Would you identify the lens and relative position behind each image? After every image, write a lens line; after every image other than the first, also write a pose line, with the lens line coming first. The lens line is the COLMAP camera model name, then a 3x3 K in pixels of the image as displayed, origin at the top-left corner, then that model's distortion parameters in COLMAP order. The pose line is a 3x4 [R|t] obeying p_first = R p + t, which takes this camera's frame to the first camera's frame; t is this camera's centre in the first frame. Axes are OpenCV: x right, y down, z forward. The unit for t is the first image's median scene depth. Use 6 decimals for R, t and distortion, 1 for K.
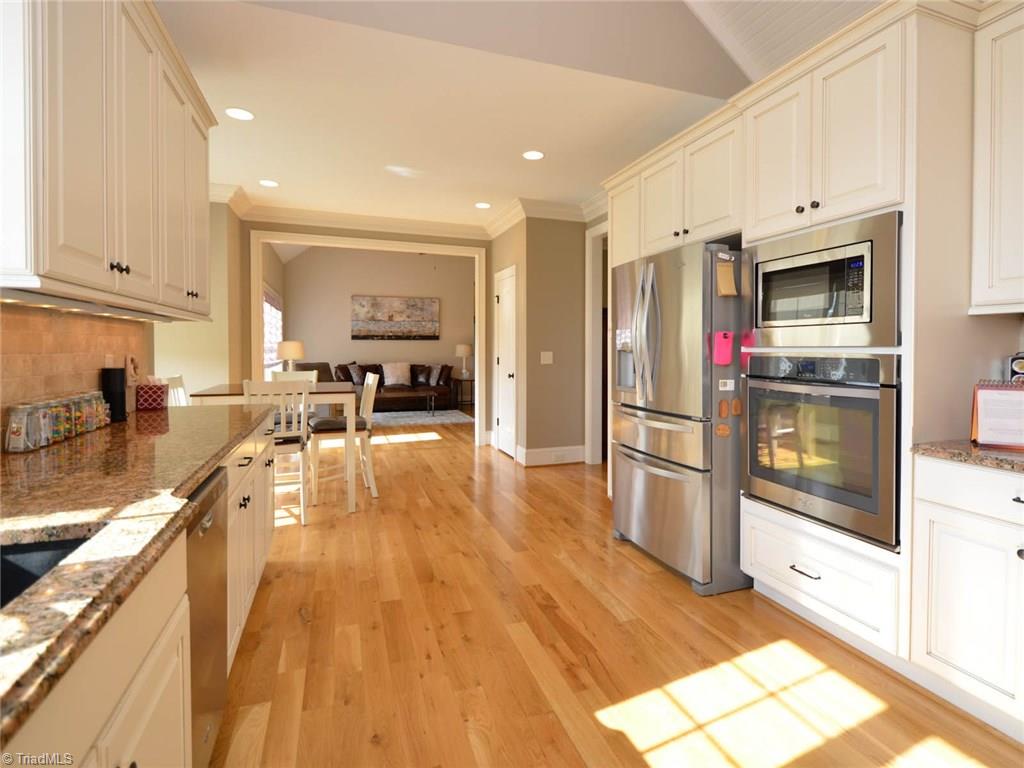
lens RADIAL K [[515.3, 0, 532.0], [0, 515.3, 359.6], [0, 0, 1]] dist [0.010311, -0.008991]
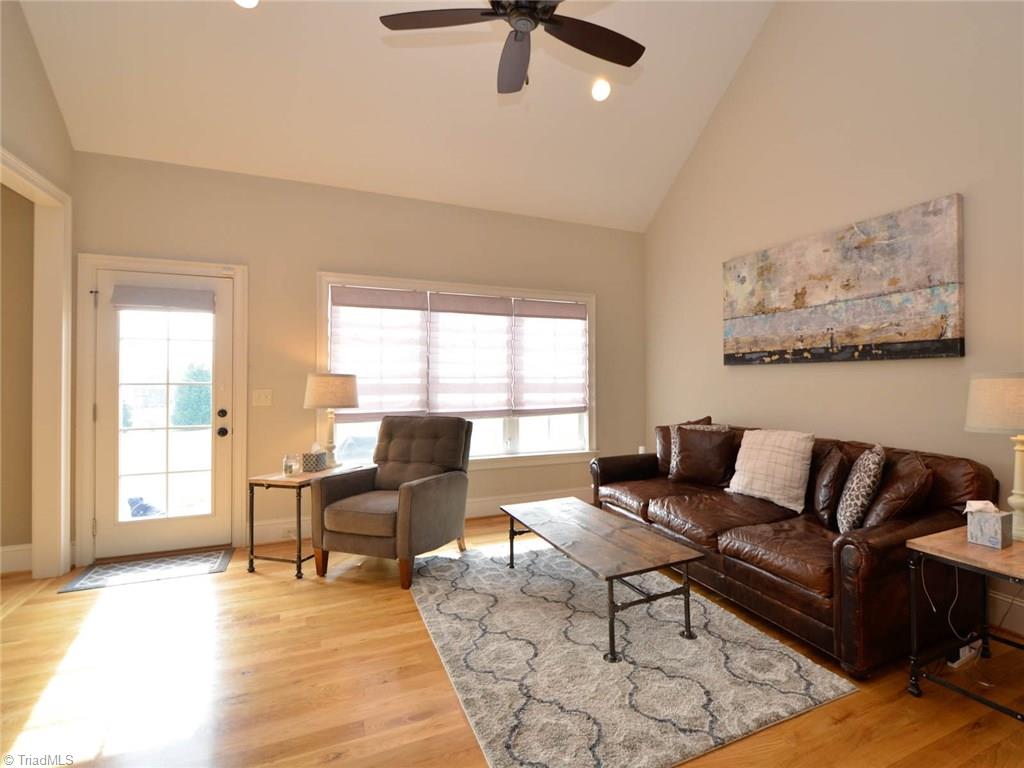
lens RADIAL K [[515.3, 0, 565.7], [0, 515.3, 368.7], [0, 0, 1]] dist [0.010311, -0.008991]
pose [[0.093443, -0.020217, -0.995419, 0.116128], [-0.020782, 0.999536, -0.022251, -0.048306], [0.995408, 0.022766, 0.092979, 1.709247]]
